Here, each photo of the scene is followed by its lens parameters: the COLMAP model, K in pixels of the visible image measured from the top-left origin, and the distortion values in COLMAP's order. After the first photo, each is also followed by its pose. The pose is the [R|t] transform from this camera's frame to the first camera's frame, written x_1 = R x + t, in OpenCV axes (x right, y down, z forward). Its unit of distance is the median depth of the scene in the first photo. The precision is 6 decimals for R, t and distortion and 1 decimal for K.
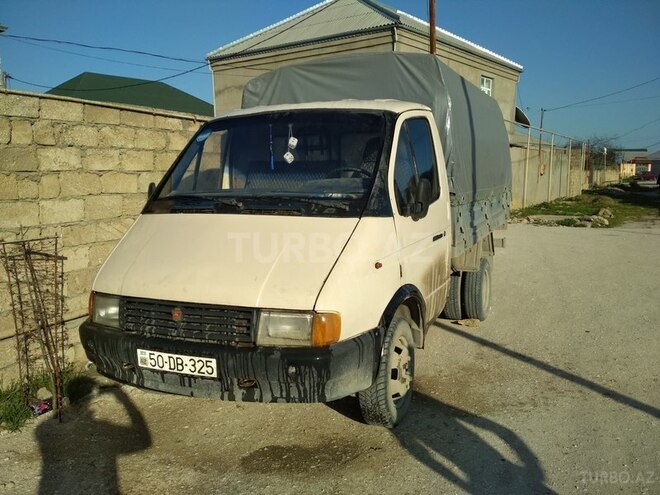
lens RADIAL K [[635.8, 0, 330.0], [0, 635.8, 247.5], [0, 0, 1]] dist [0.110520, -0.256332]
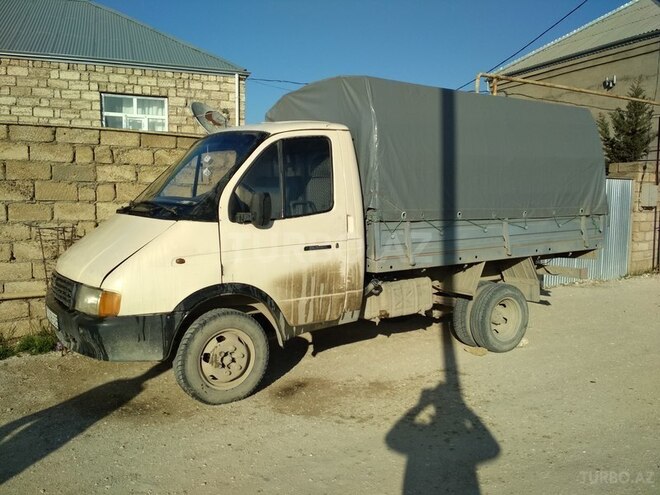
lens RADIAL K [[635.8, 0, 330.0], [0, 635.8, 247.5], [0, 0, 1]] dist [0.110520, -0.256332]
pose [[0.819341, 0.069085, -0.569128, 0.796784], [-0.086985, 0.996200, -0.004300, -0.013511], [0.566669, 0.053029, 0.822237, 0.137837]]
